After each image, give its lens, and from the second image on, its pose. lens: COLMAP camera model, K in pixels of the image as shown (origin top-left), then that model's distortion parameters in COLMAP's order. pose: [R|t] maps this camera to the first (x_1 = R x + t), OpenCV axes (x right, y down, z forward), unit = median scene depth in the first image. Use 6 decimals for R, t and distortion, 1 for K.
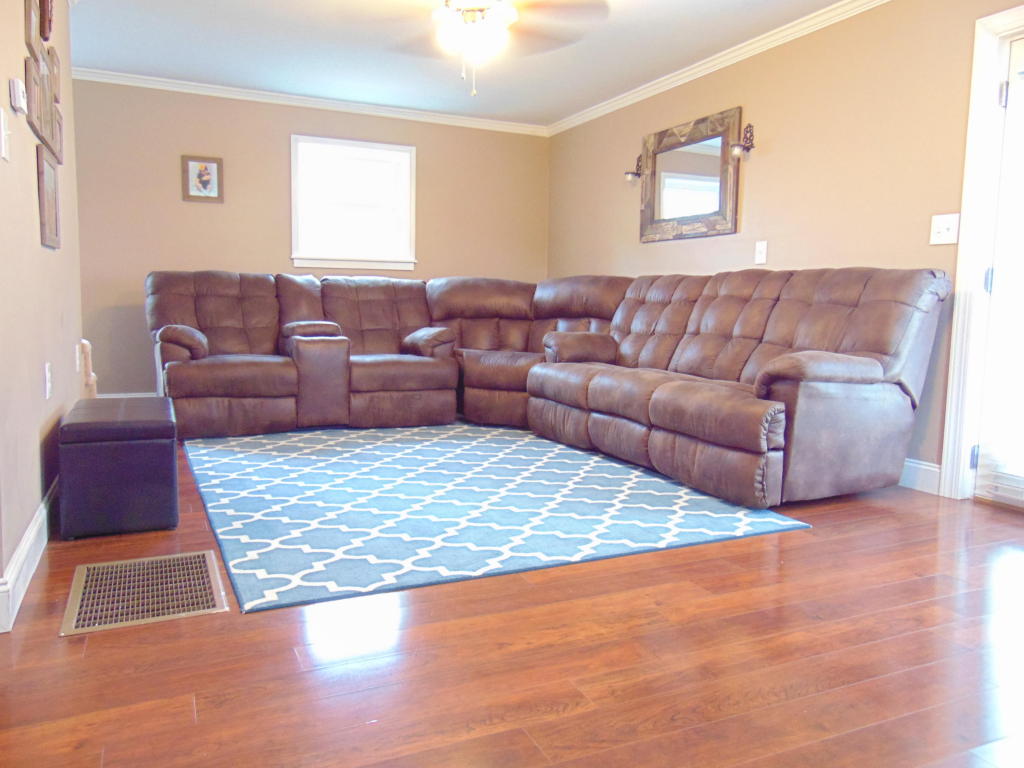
lens RADIAL K [[764.5, 0, 507.9], [0, 764.5, 380.7], [0, 0, 1]] dist [-0.020755, 0.026029]
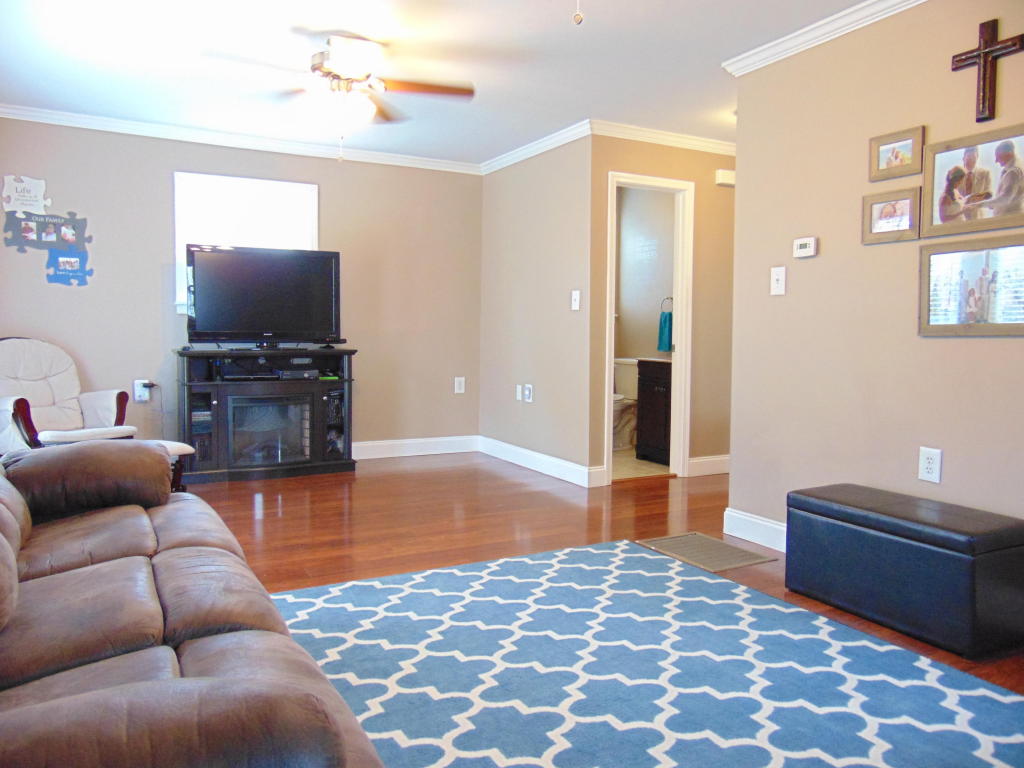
lens RADIAL K [[764.5, 0, 511.4], [0, 764.5, 383.8], [0, 0, 1]] dist [-0.020755, 0.026029]
pose [[-0.997617, -0.022918, -0.065084, 0.039496], [-0.033684, 0.984957, 0.169488, -0.270337], [0.060221, 0.171276, -0.983381, 1.997596]]
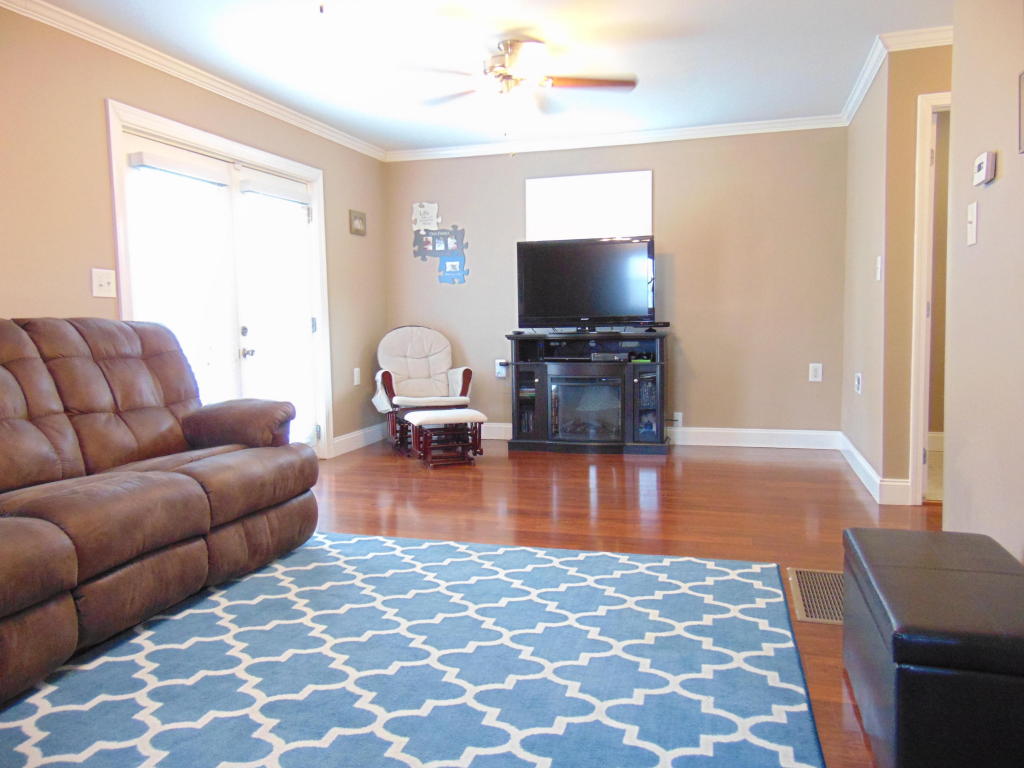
lens RADIAL K [[764.5, 0, 510.9], [0, 764.5, 386.5], [0, 0, 1]] dist [-0.020755, 0.026029]
pose [[-0.748251, -0.062822, 0.660435, -0.673851], [0.072584, 0.981778, 0.175625, -0.246537], [-0.659434, 0.179348, -0.730056, 1.735983]]
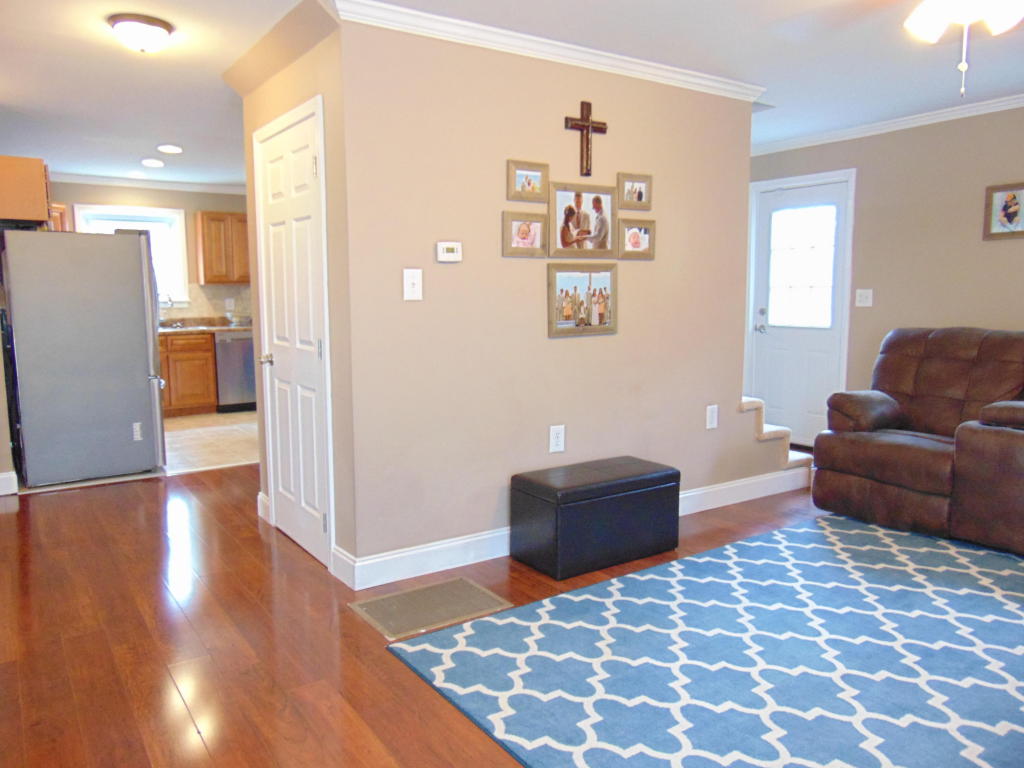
lens RADIAL K [[764.5, 0, 507.5], [0, 764.5, 378.3], [0, 0, 1]] dist [-0.020755, 0.026029]
pose [[0.160088, 0.089882, -0.983002, 0.681645], [-0.091949, 0.992874, 0.075810, -0.198292], [0.982811, 0.078250, 0.167212, 0.696555]]
